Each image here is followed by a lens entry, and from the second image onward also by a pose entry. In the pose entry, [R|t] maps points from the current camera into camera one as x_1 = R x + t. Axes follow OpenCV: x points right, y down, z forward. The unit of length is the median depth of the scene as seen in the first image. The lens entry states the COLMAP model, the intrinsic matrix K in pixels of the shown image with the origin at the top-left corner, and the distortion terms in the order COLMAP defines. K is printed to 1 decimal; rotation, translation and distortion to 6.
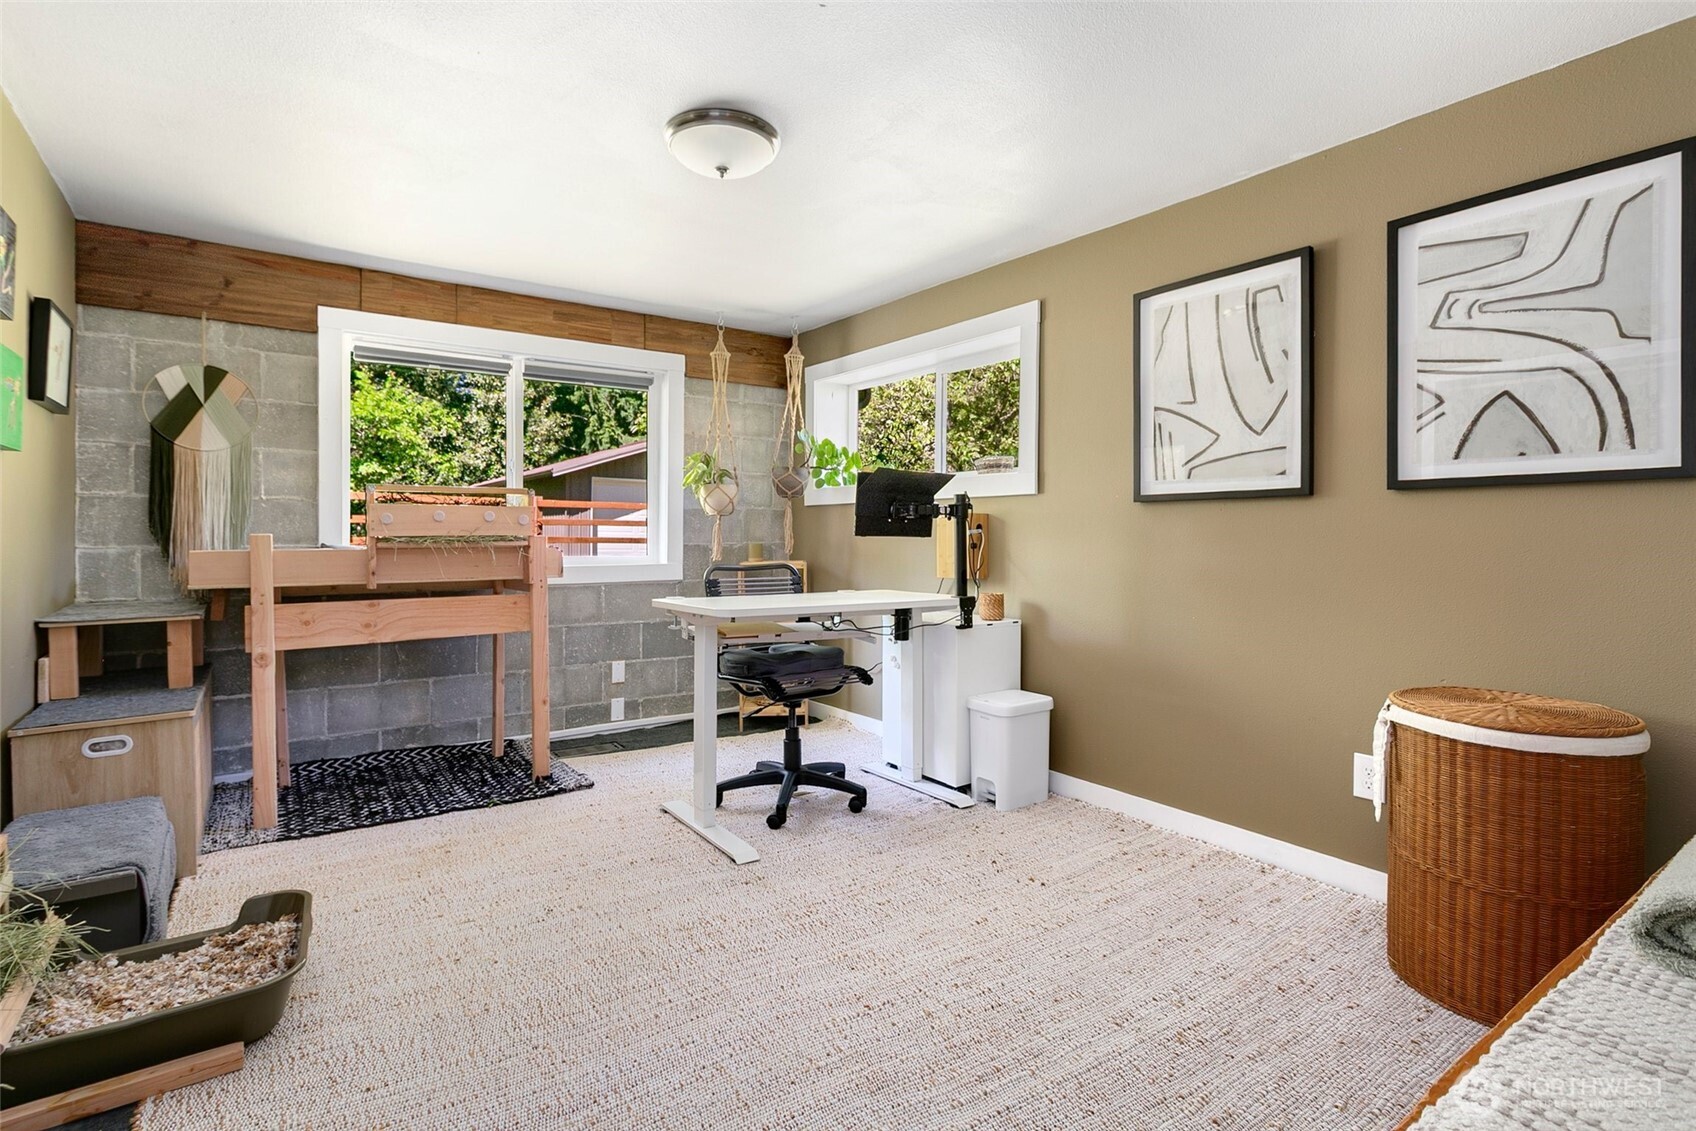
lens RADIAL K [[843.5, 0, 848.0], [0, 843.5, 565.5], [0, 0, 1]] dist [-0.010344, -0.000336]
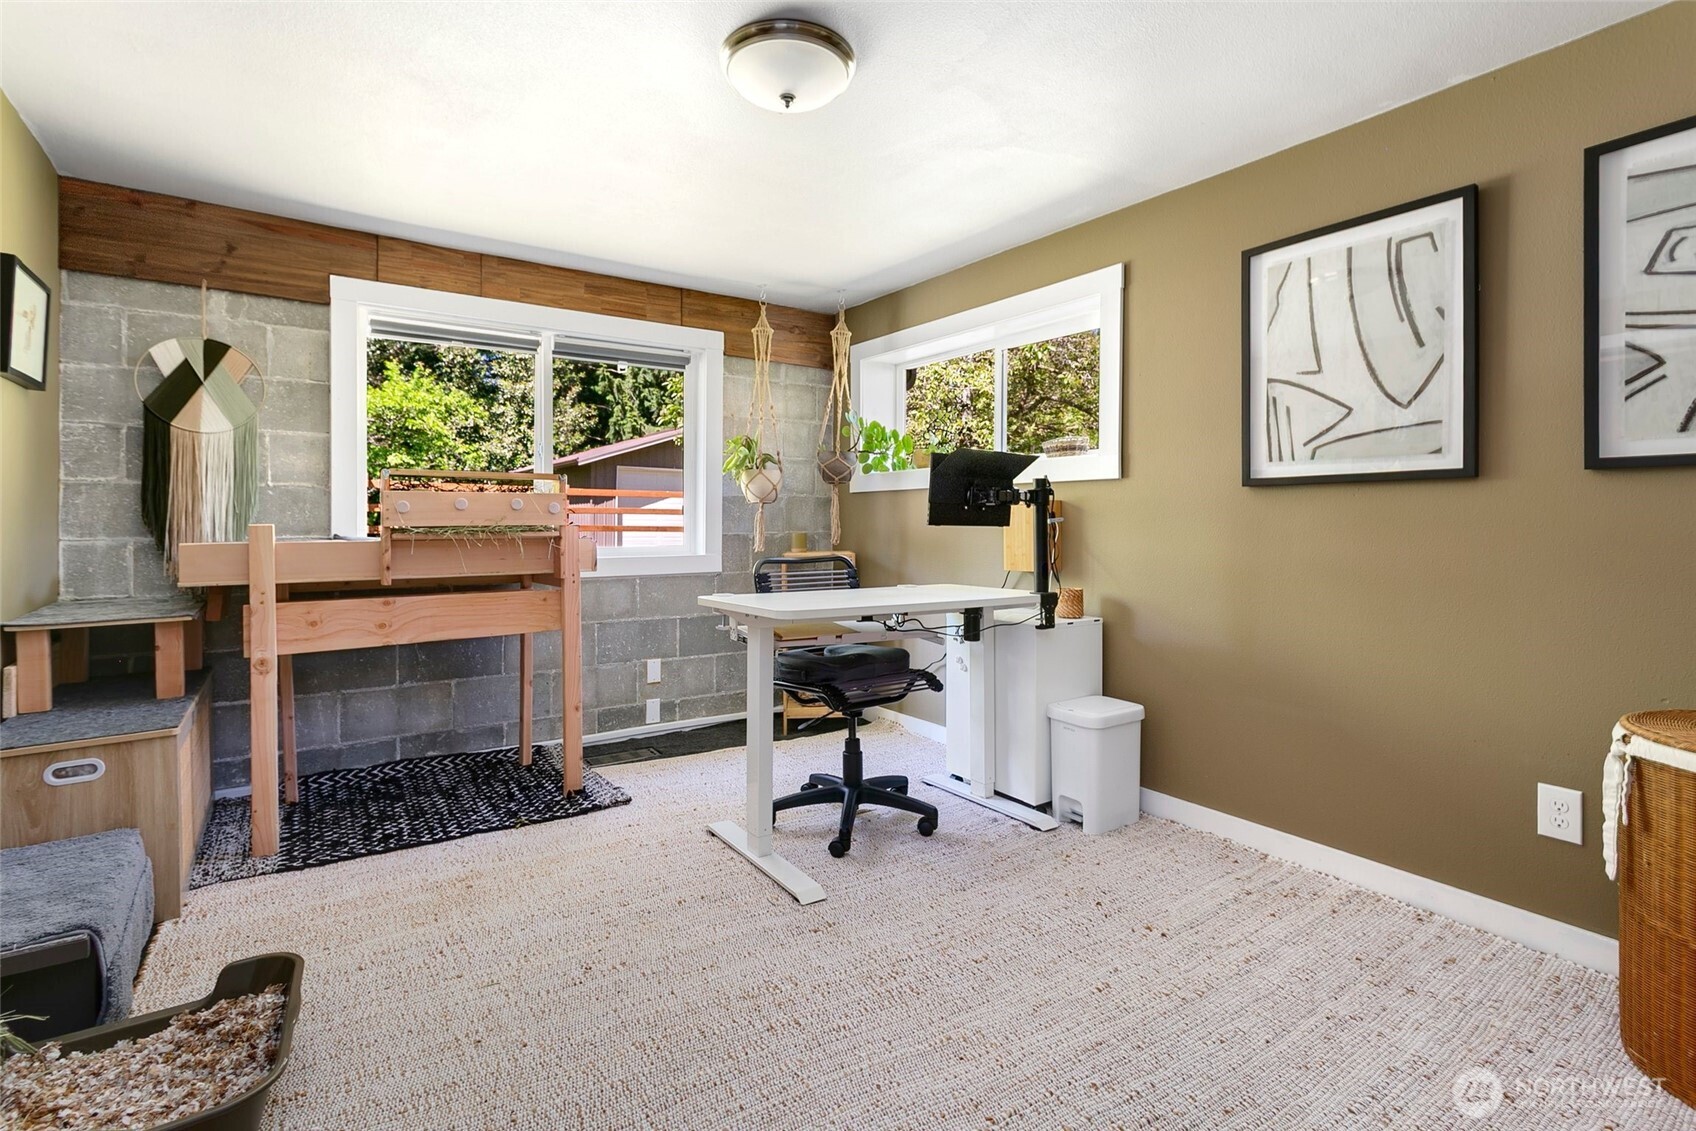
lens RADIAL K [[804.4, 0, 842.6], [0, 804.4, 547.8], [0, 0, 1]] dist [-0.002666, -0.000069]
pose [[0.999870, -0.001367, -0.016084, -0.063045], [0.001293, 0.999989, -0.004601, -0.007409], [0.016090, 0.004580, 0.999860, 0.144001]]
